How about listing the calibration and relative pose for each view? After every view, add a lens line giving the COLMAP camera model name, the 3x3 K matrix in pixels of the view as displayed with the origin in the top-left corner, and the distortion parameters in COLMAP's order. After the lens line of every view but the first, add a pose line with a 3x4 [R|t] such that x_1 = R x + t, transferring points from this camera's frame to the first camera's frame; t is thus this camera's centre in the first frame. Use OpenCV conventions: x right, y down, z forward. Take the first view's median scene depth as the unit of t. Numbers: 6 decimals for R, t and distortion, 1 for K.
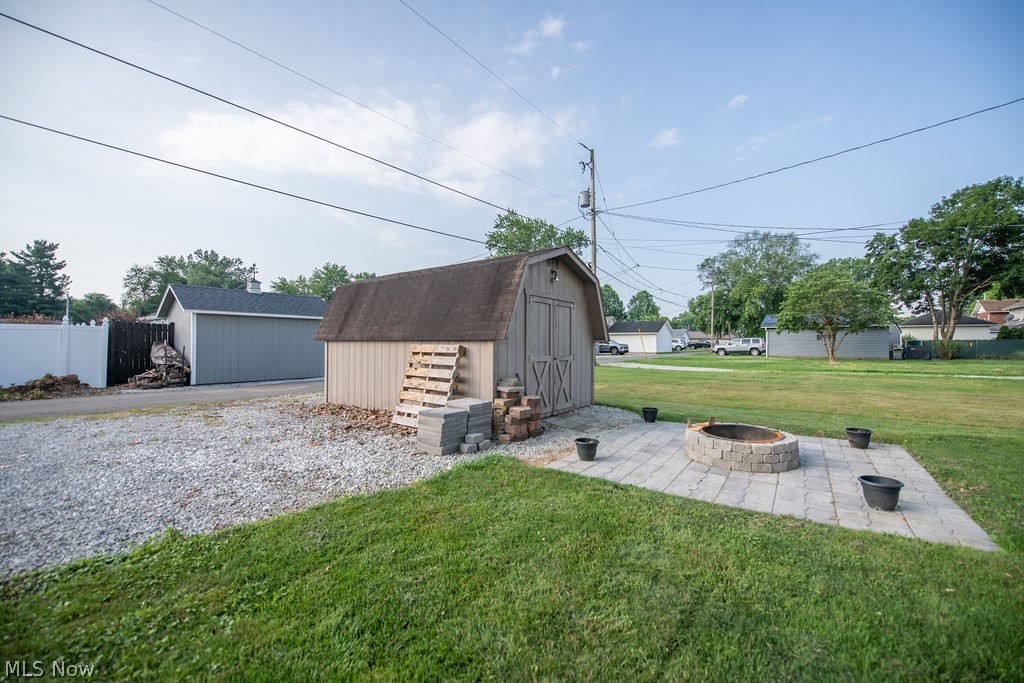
lens RADIAL K [[406.8, 0, 513.7], [0, 406.8, 336.5], [0, 0, 1]] dist [-0.014567, -0.002848]
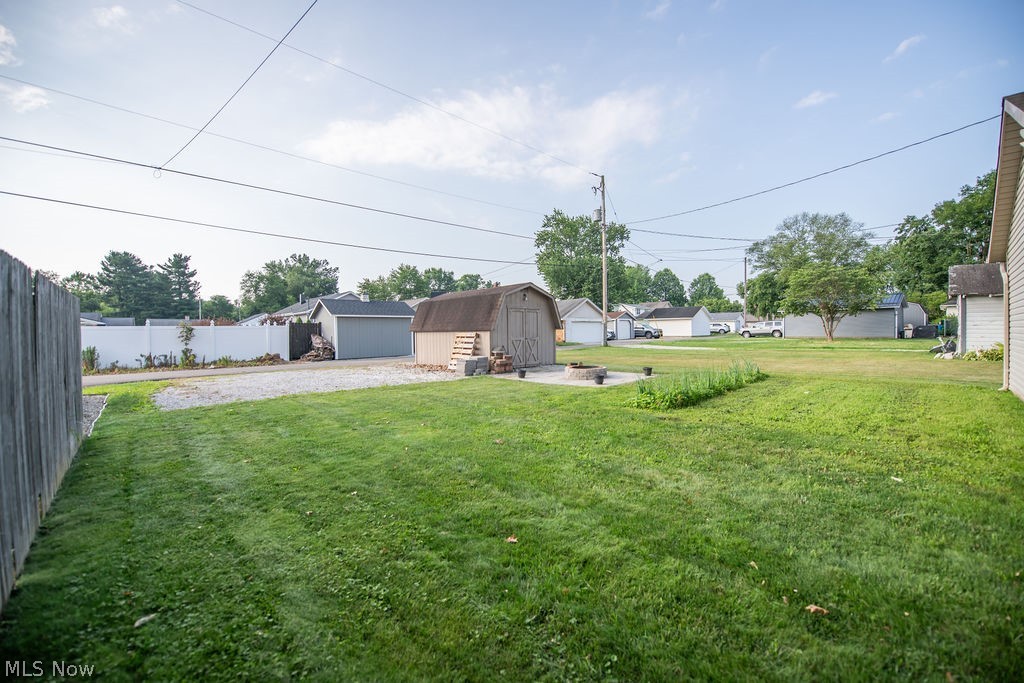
lens RADIAL K [[406.8, 0, 513.7], [0, 406.8, 336.5], [0, 0, 1]] dist [-0.014567, -0.002848]
pose [[0.987260, -0.017131, -0.158190, 0.056550], [0.022250, 0.999283, 0.030641, -0.003004], [0.157551, -0.033771, 0.986933, -0.155538]]
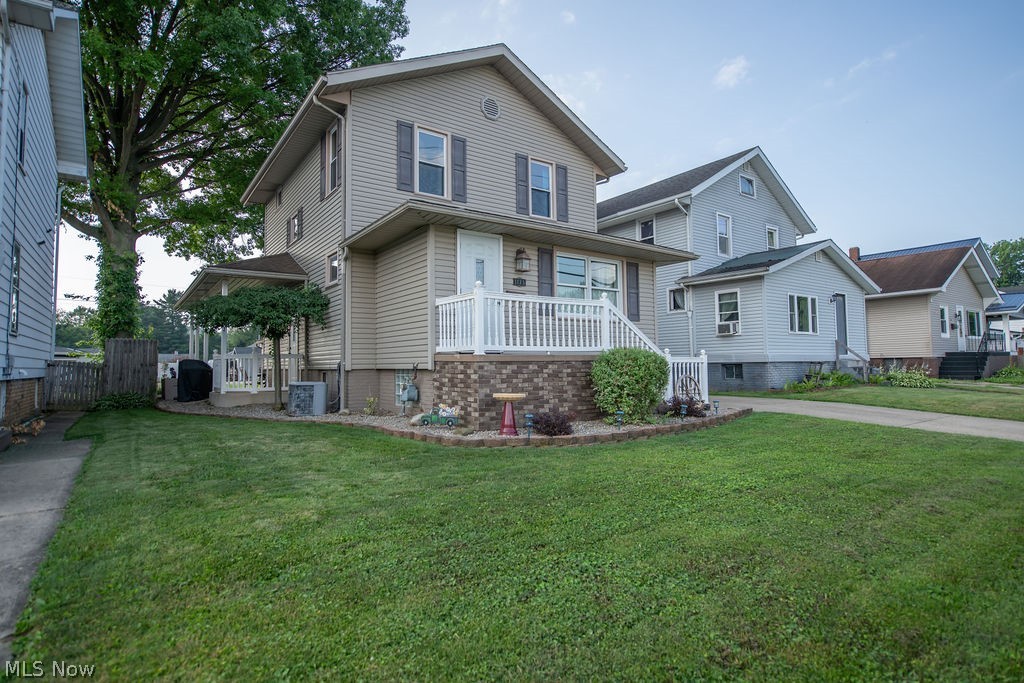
lens RADIAL K [[532.8, 0, 512.0], [0, 532.8, 341.5], [0, 0, 1]] dist [-0.000805, -0.000037]
pose [[0.958439, -0.031022, -0.283606, 0.670007], [0.024168, 0.999326, -0.027633, -0.004418], [0.284272, 0.019630, 0.958543, -0.660292]]
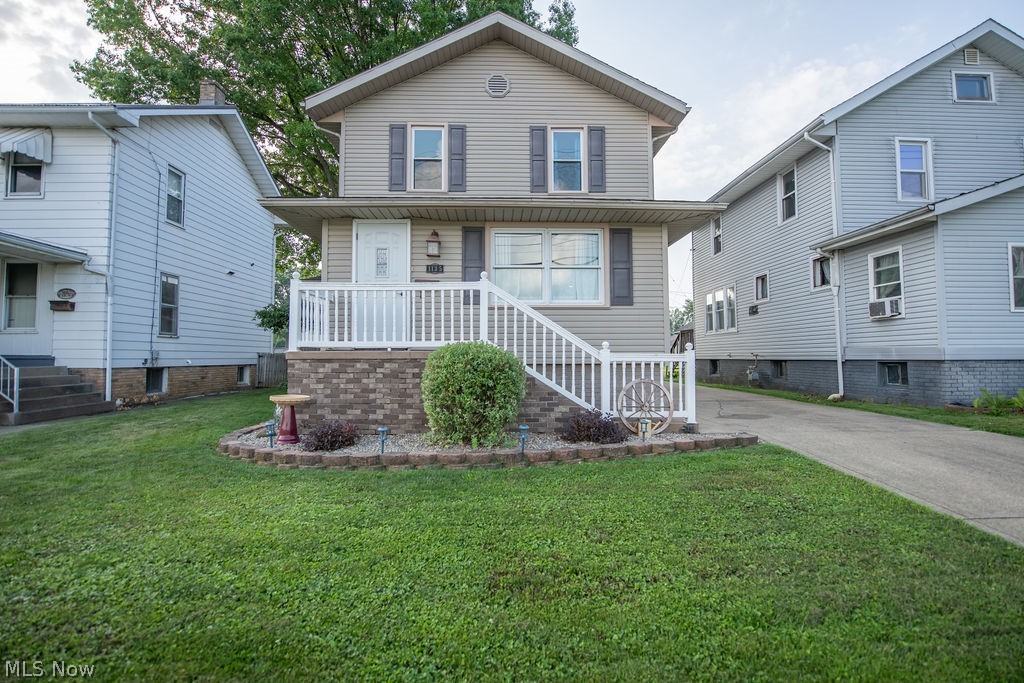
lens RADIAL K [[469.4, 0, 515.0], [0, 469.4, 338.4], [0, 0, 1]] dist [-0.012544, -0.000377]
pose [[0.636028, -0.041063, -0.770573, 0.764721], [0.022490, 0.999145, -0.034680, -0.002709], [0.771338, 0.004727, 0.636408, -0.531065]]
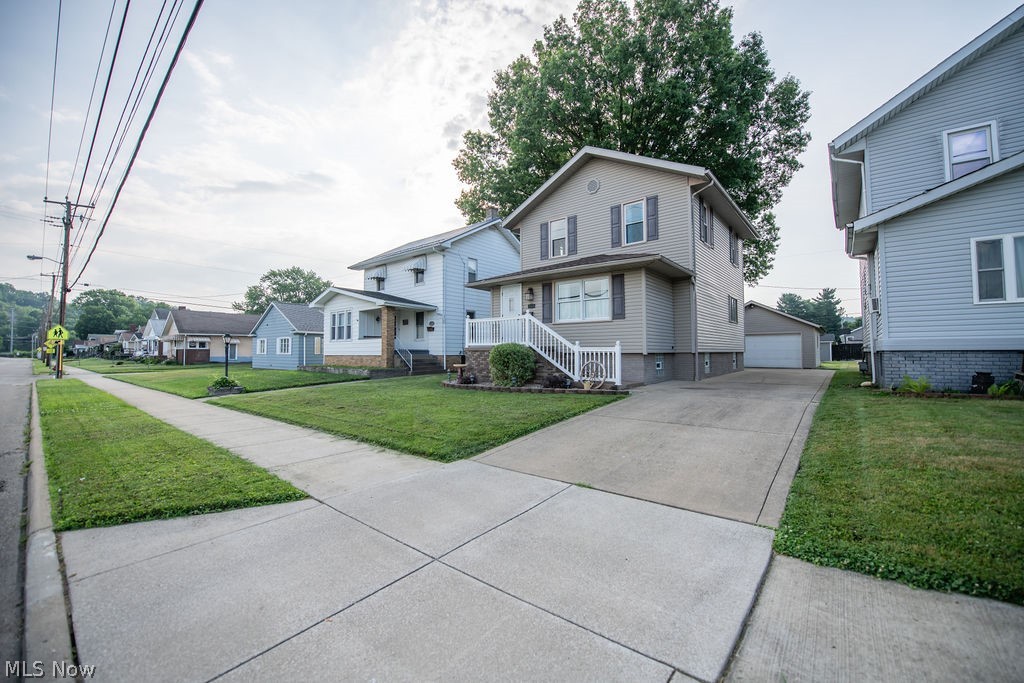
lens RADIAL K [[406.8, 0, 513.7], [0, 406.8, 336.5], [0, 0, 1]] dist [-0.014567, -0.002848]
pose [[-0.028484, -0.046506, -0.998512, 0.920399], [0.021618, 0.998655, -0.047130, 0.001698], [0.999360, -0.022929, -0.027440, -0.447106]]
